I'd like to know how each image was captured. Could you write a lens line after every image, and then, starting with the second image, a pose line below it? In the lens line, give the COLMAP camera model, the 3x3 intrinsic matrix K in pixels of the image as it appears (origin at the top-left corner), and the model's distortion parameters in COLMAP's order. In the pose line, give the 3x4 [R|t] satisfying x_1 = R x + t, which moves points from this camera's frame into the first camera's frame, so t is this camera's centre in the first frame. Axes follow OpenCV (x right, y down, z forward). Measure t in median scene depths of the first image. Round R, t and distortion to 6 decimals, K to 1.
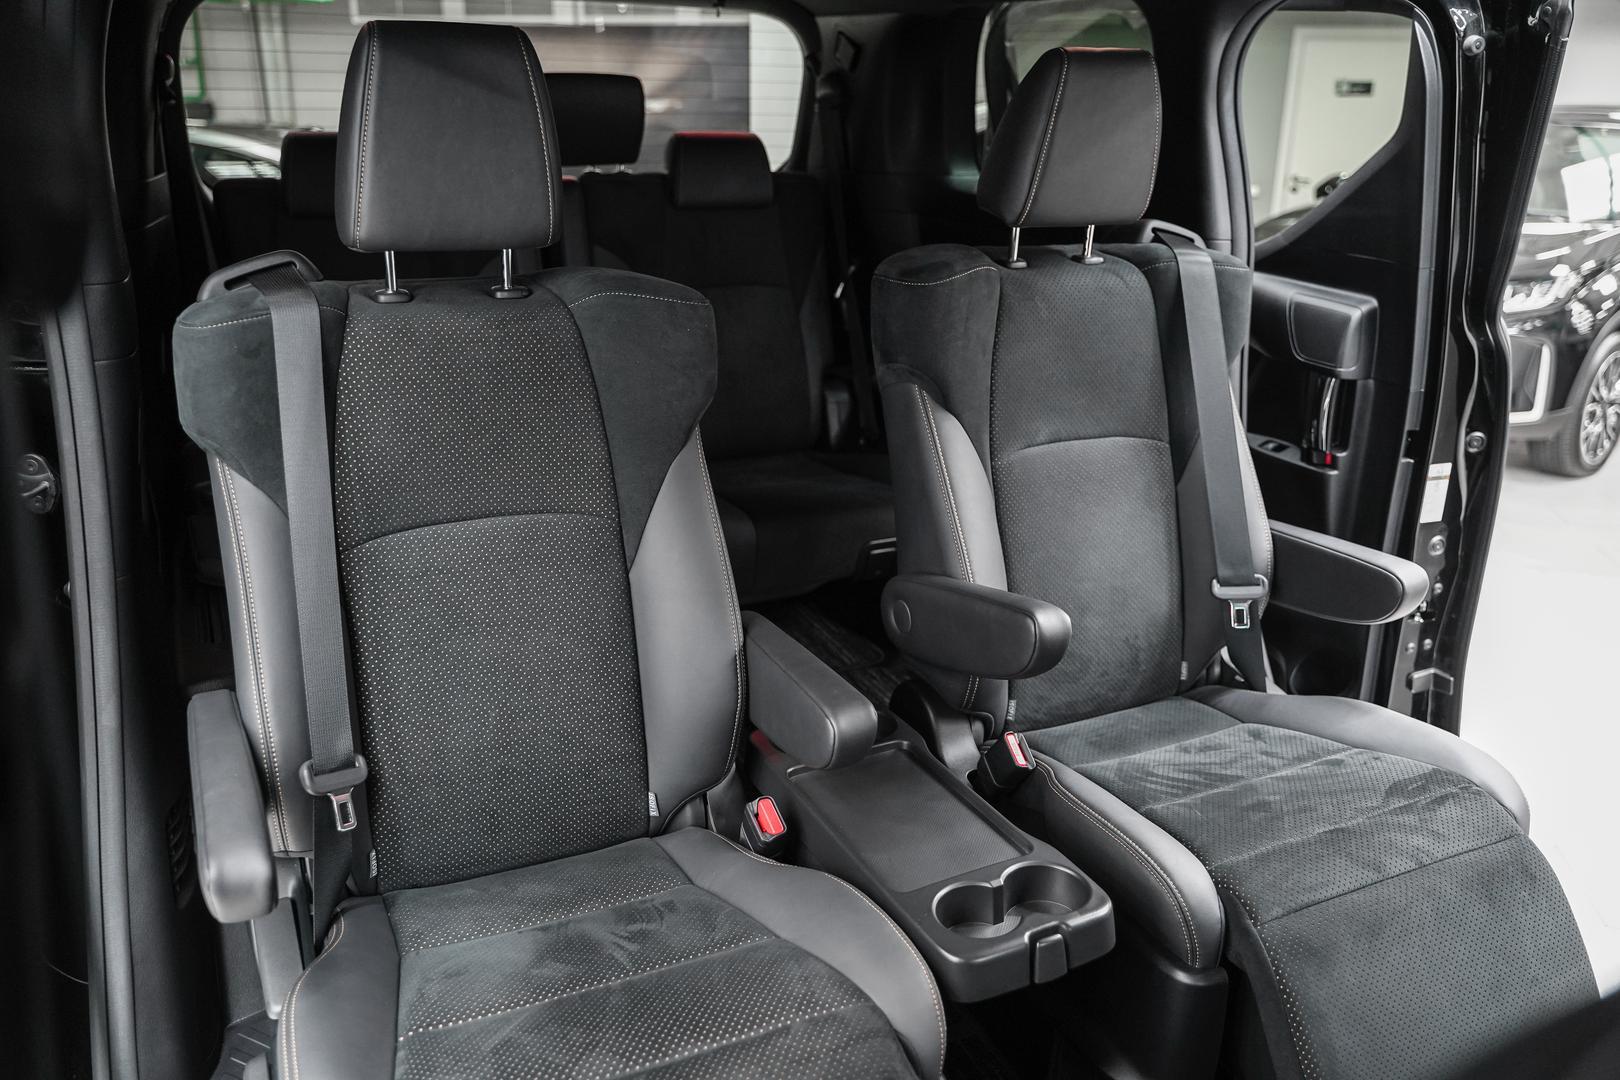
lens RADIAL K [[1300.2, 0, 806.8], [0, 1300.2, 530.3], [0, 0, 1]] dist [-0.003721, 0.005883]
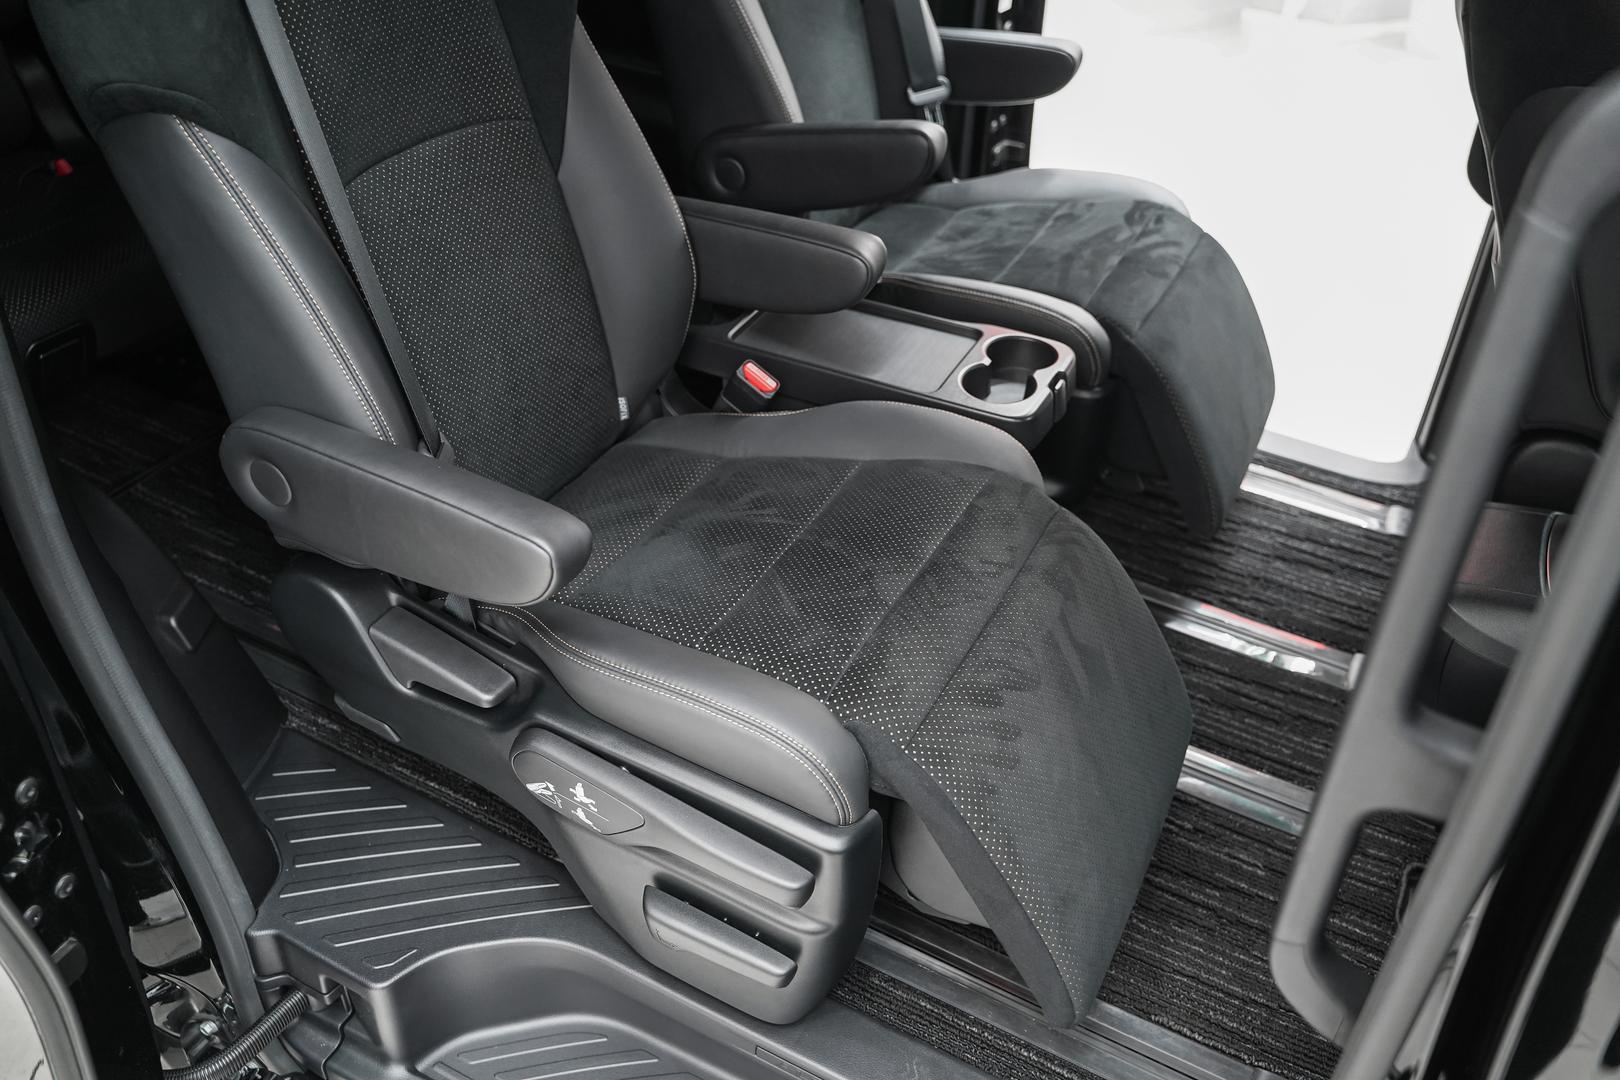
lens RADIAL K [[1300.2, 0, 806.8], [0, 1300.2, 530.3], [0, 0, 1]] dist [-0.003721, 0.005883]
pose [[0.796553, -0.348324, 0.494139, -0.478946], [0.179112, 0.916614, 0.357403, -0.031290], [-0.577427, -0.196184, 0.792521, 0.098063]]
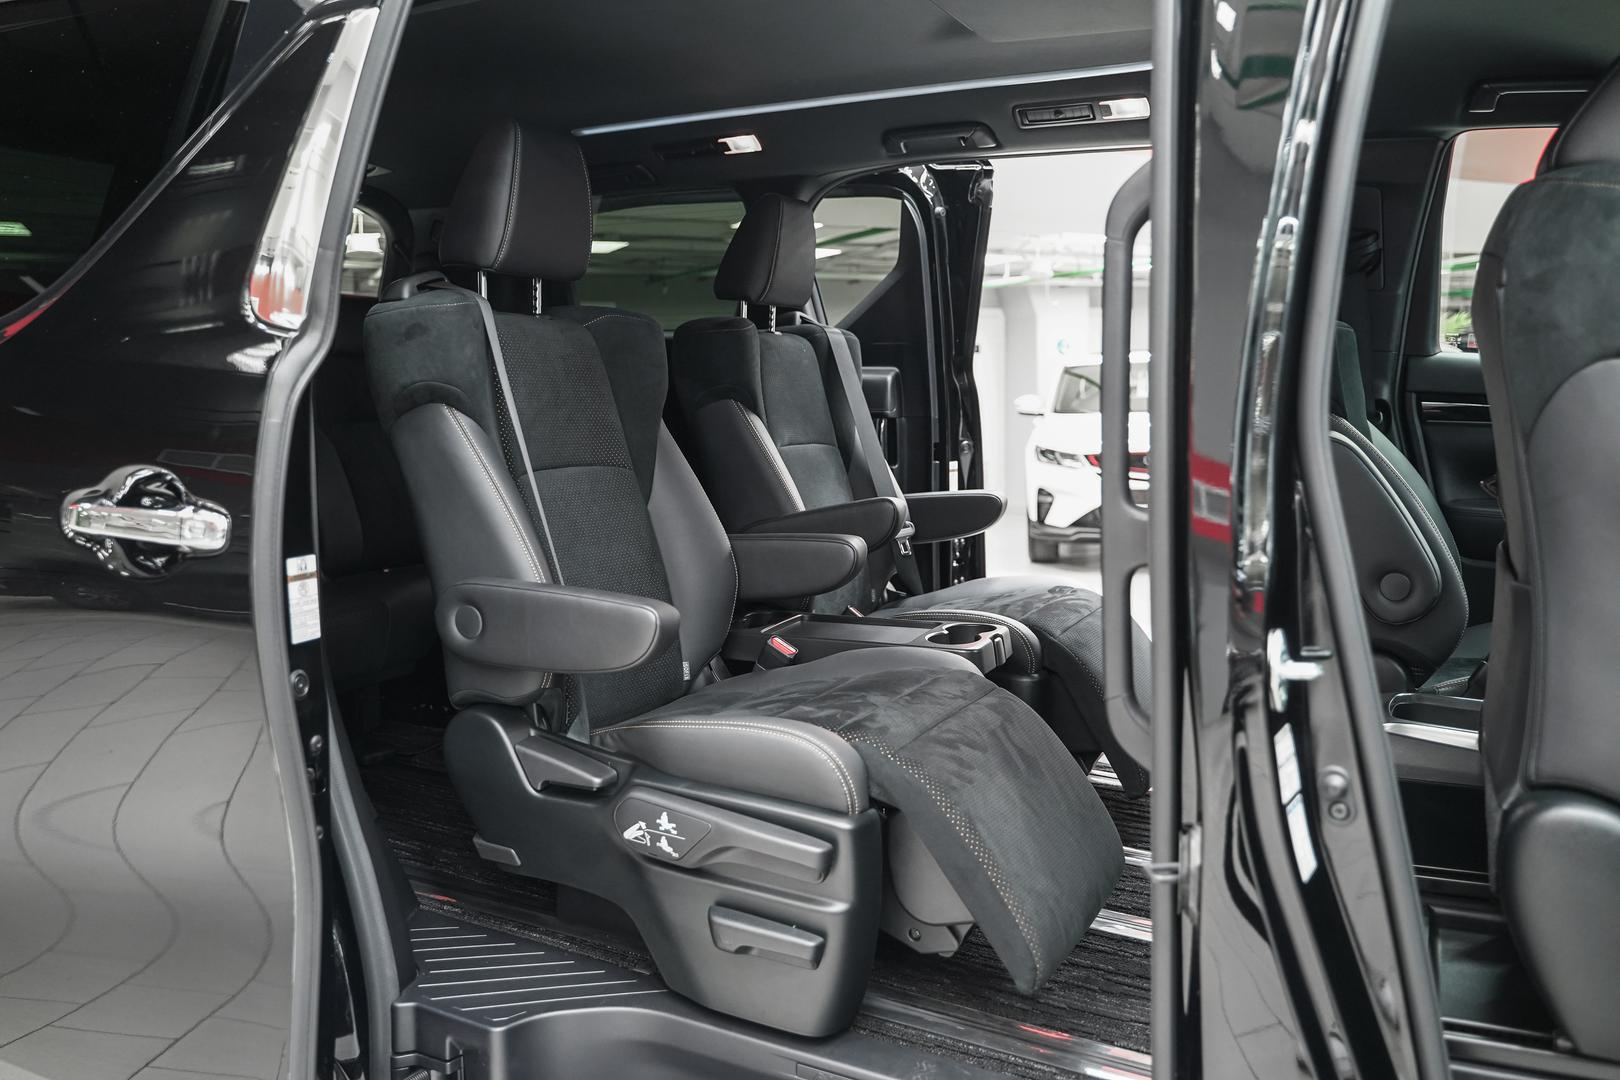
lens RADIAL K [[1300.2, 0, 806.8], [0, 1300.2, 530.3], [0, 0, 1]] dist [-0.003721, 0.005883]
pose [[0.794232, -0.090541, 0.600831, -0.751684], [0.220753, 0.964264, -0.146503, 0.268586], [-0.566095, 0.248992, 0.785837, -0.178858]]
